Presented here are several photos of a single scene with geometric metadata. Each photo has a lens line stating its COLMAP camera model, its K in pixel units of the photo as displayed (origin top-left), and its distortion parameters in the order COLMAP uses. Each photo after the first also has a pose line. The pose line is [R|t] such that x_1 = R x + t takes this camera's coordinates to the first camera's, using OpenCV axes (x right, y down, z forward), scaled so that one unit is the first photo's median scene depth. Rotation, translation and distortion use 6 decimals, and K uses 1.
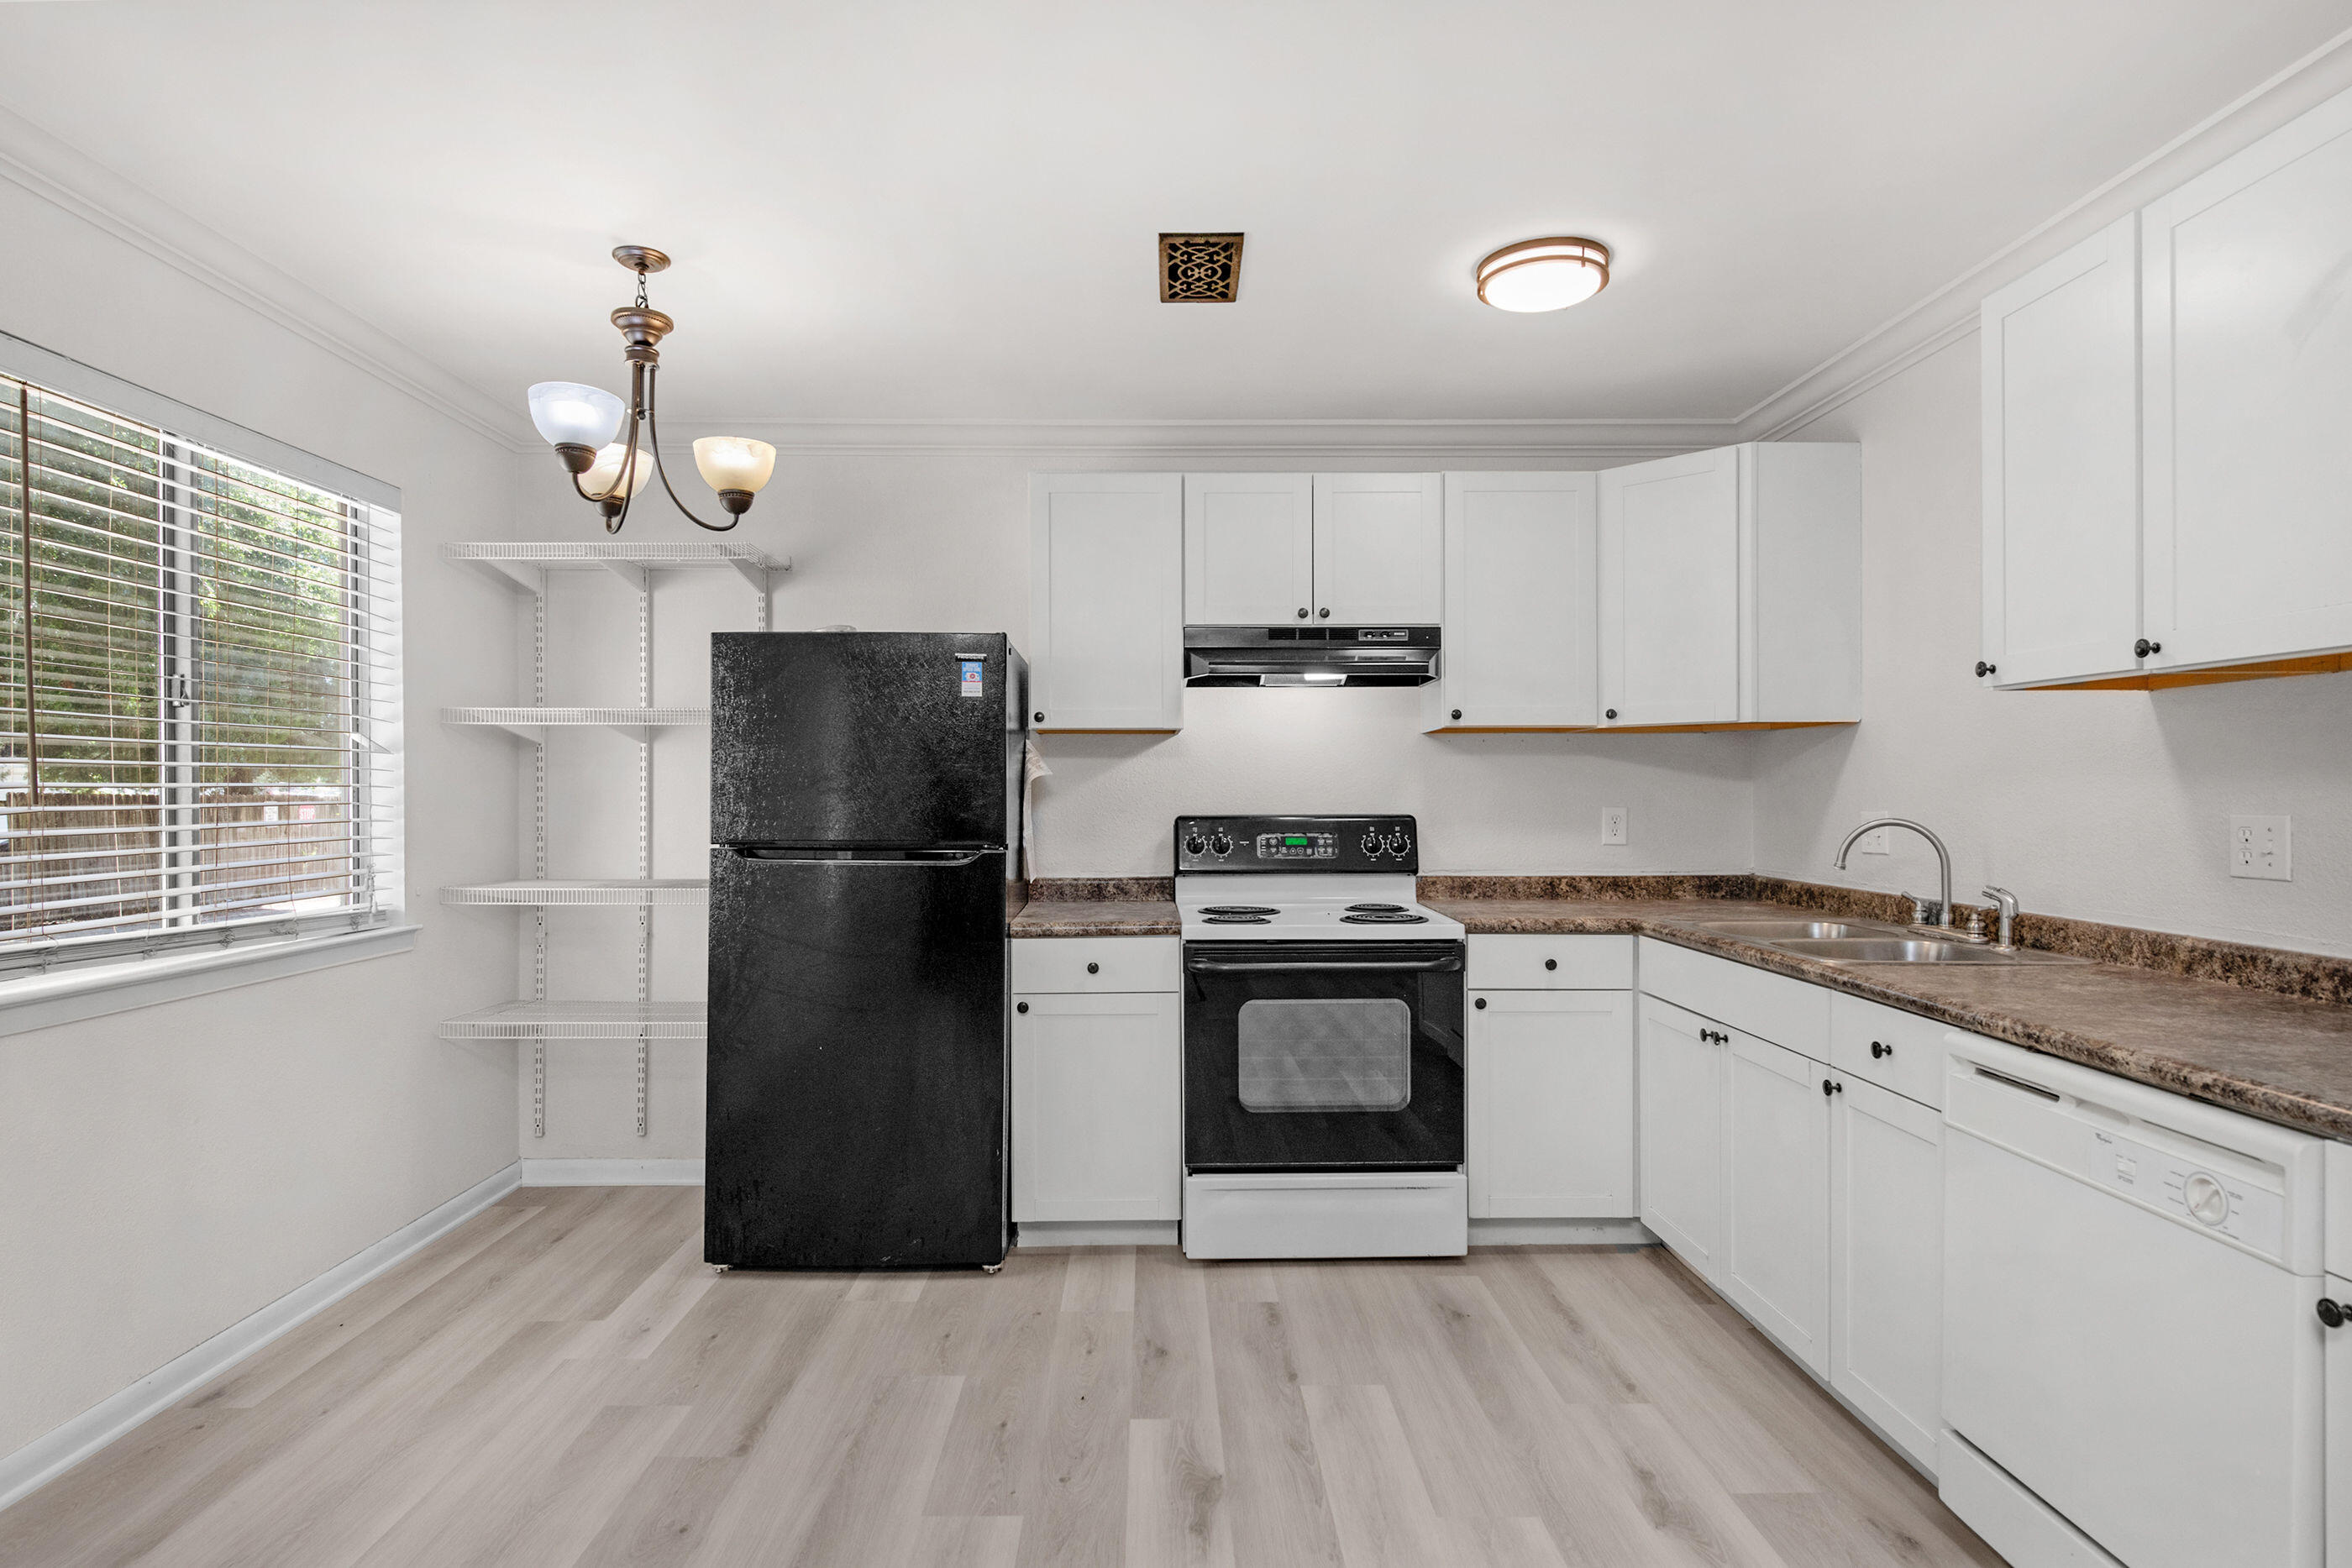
lens RADIAL K [[1212.1, 0, 1166.1], [0, 1212.1, 798.7], [0, 0, 1]] dist [0.008336, -0.005145]
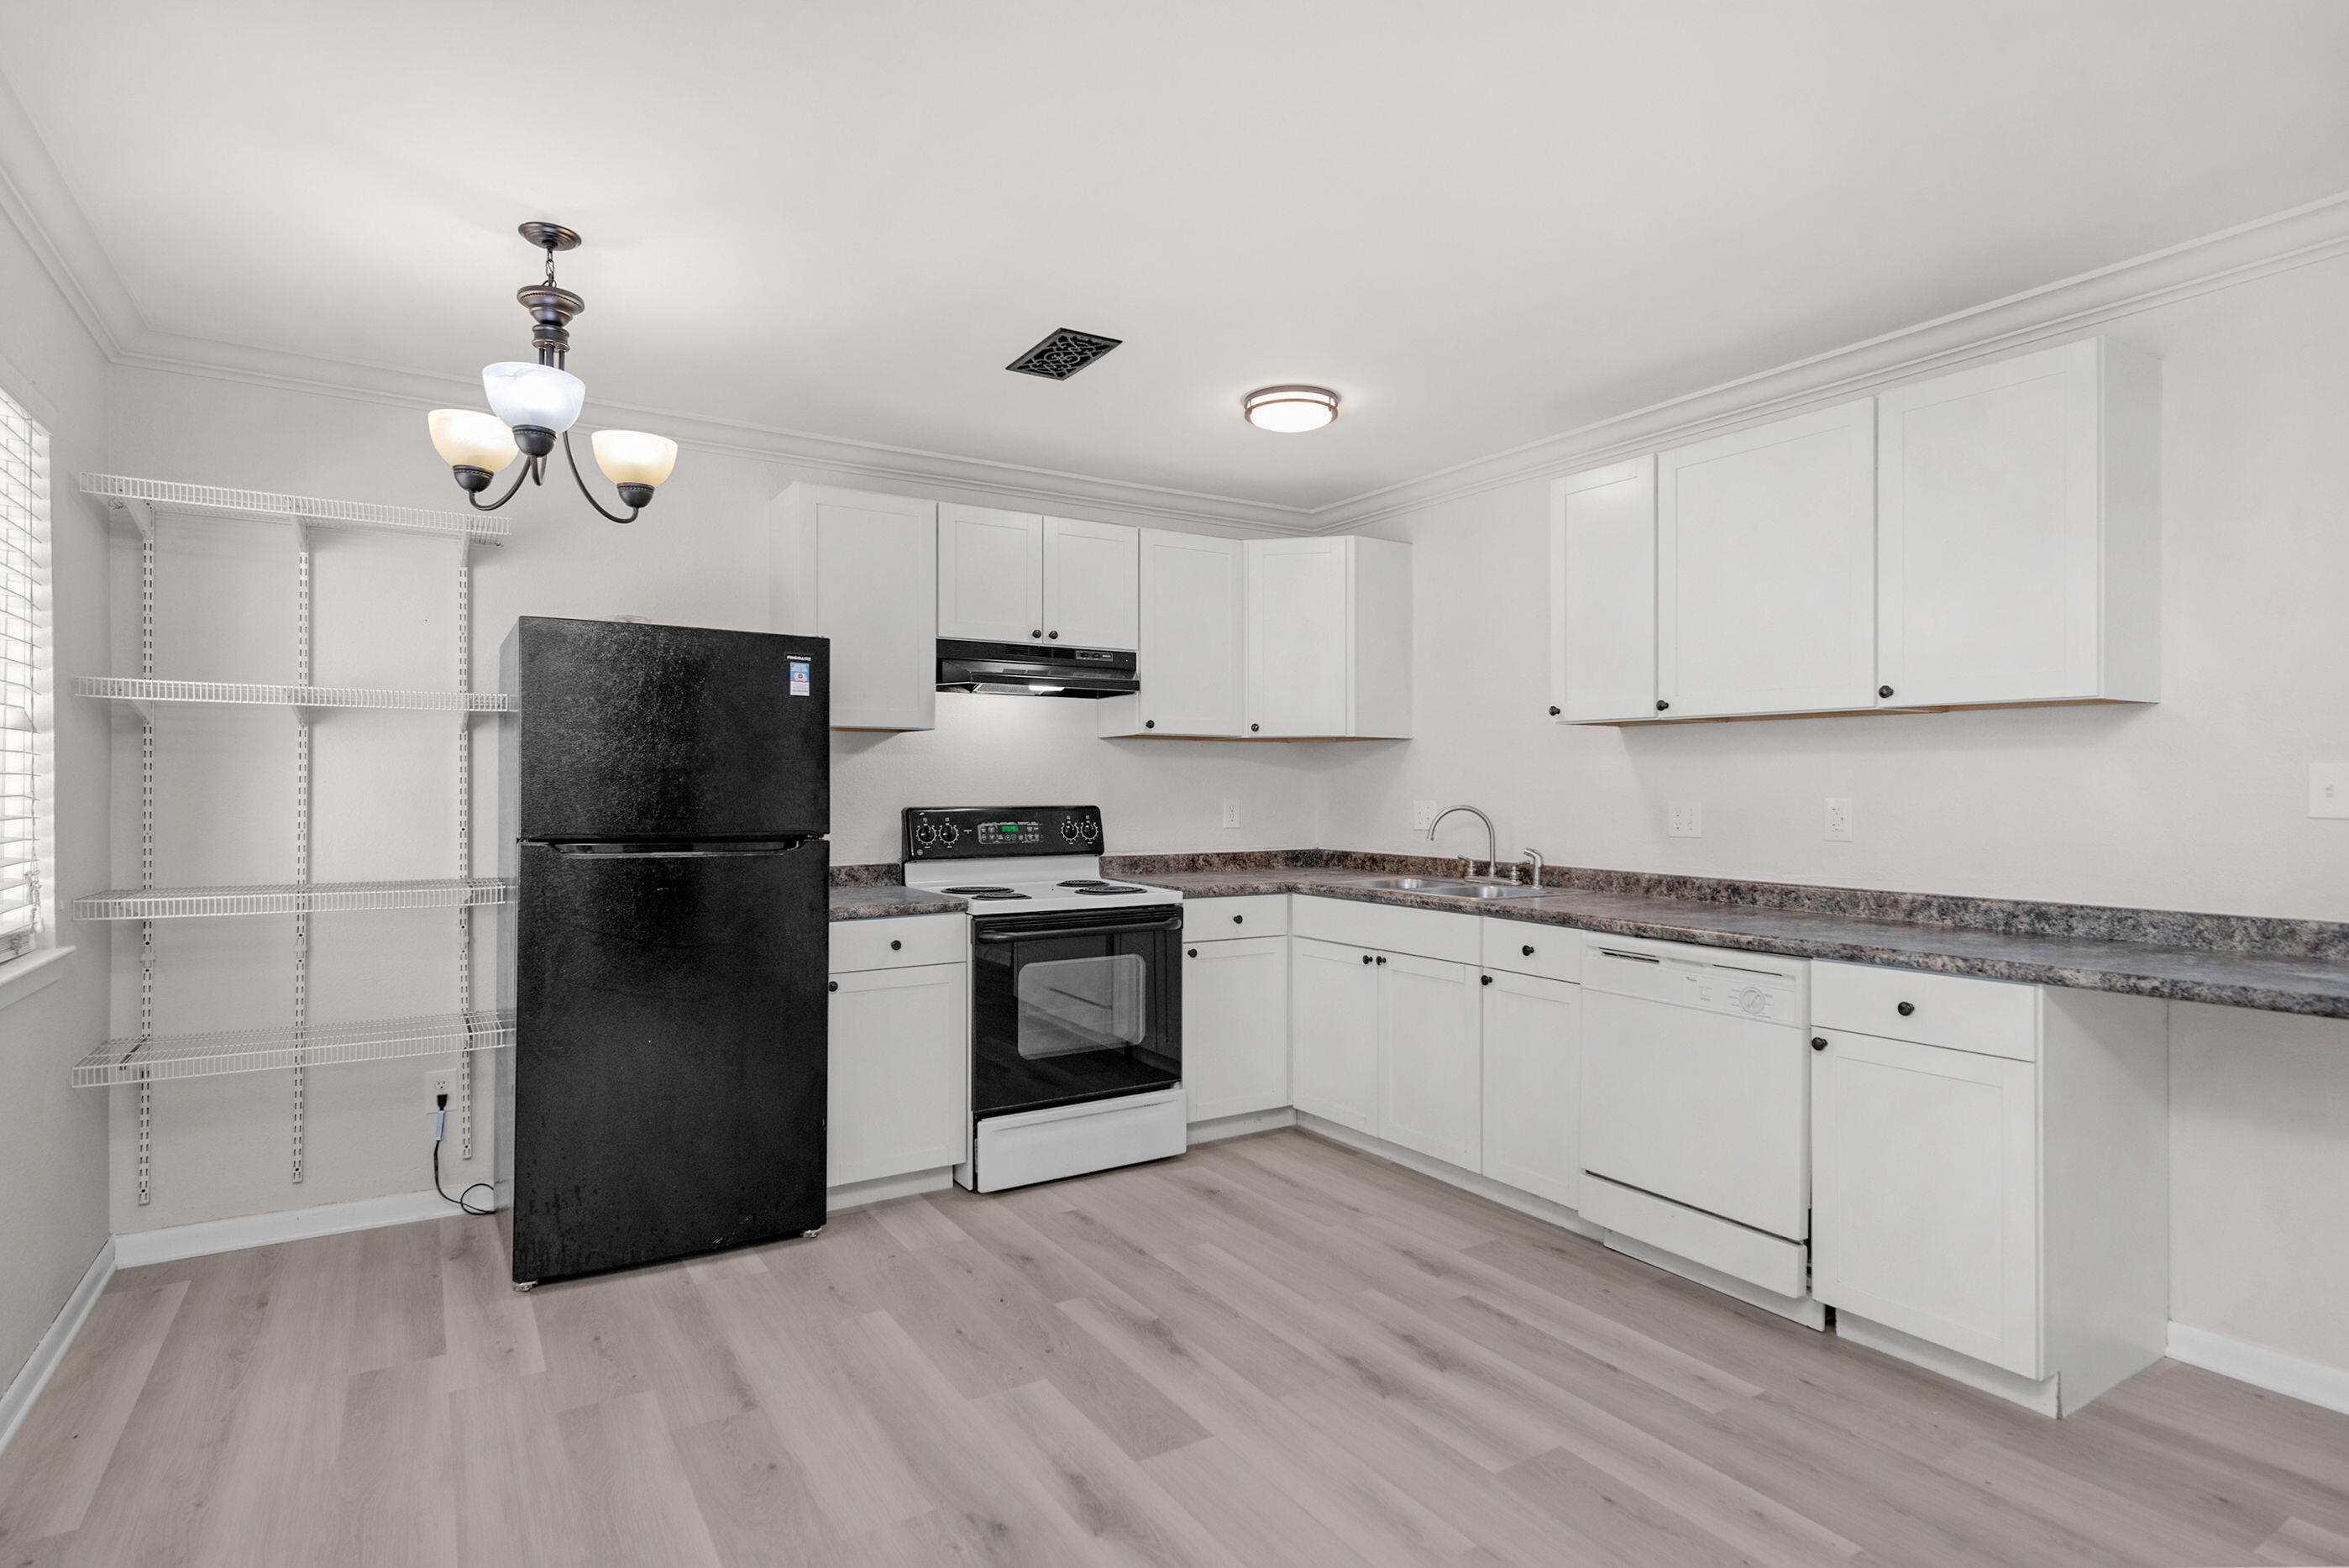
lens RADIAL K [[1210.6, 0, 1174.9], [0, 1210.6, 780.1], [0, 0, 1]] dist [0.008336, -0.005145]
pose [[0.853272, 0.006146, 0.521430, -0.424478], [-0.000928, 0.999947, -0.010268, 0.000824], [-0.521465, 0.008278, 0.853233, -0.074345]]
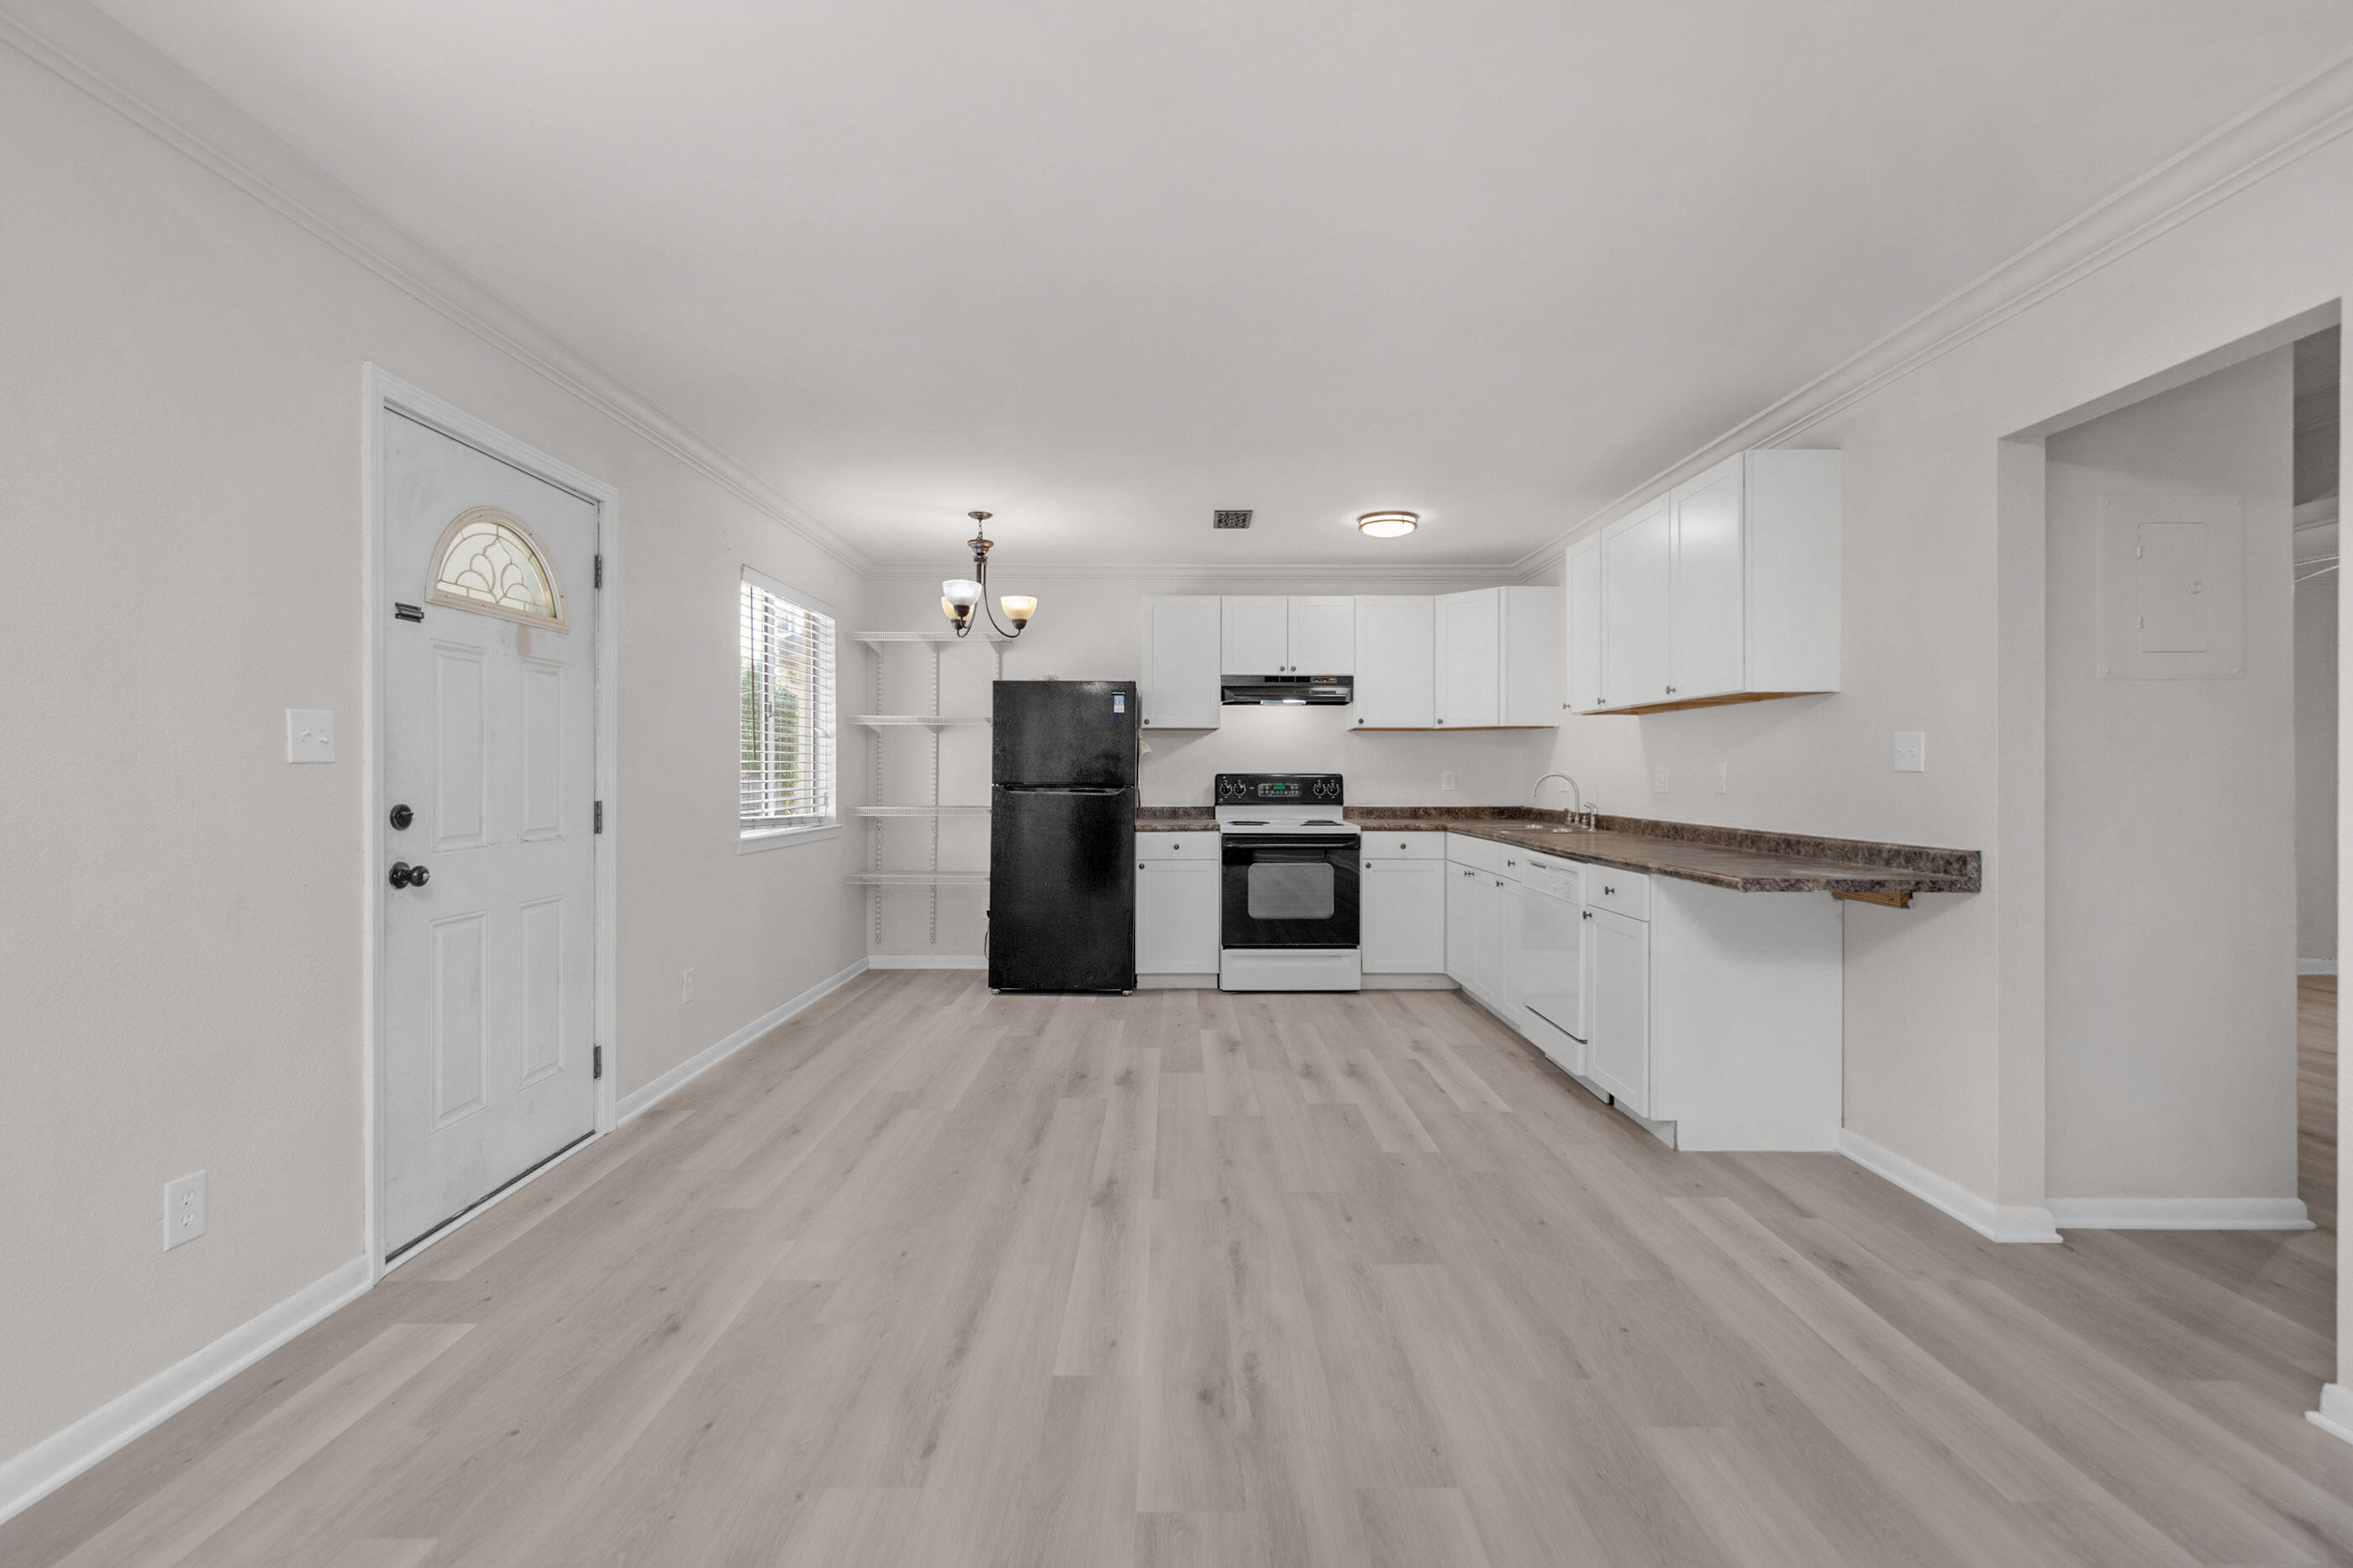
lens RADIAL K [[1032.8, 0, 1179.3], [0, 1032.8, 774.7], [0, 0, 1]] dist [0.003671, -0.000472]
pose [[0.999955, 0.005118, -0.007942, -0.043027], [-0.005148, 0.999979, -0.003814, 0.026589], [0.007923, 0.003854, 0.999961, -0.731046]]
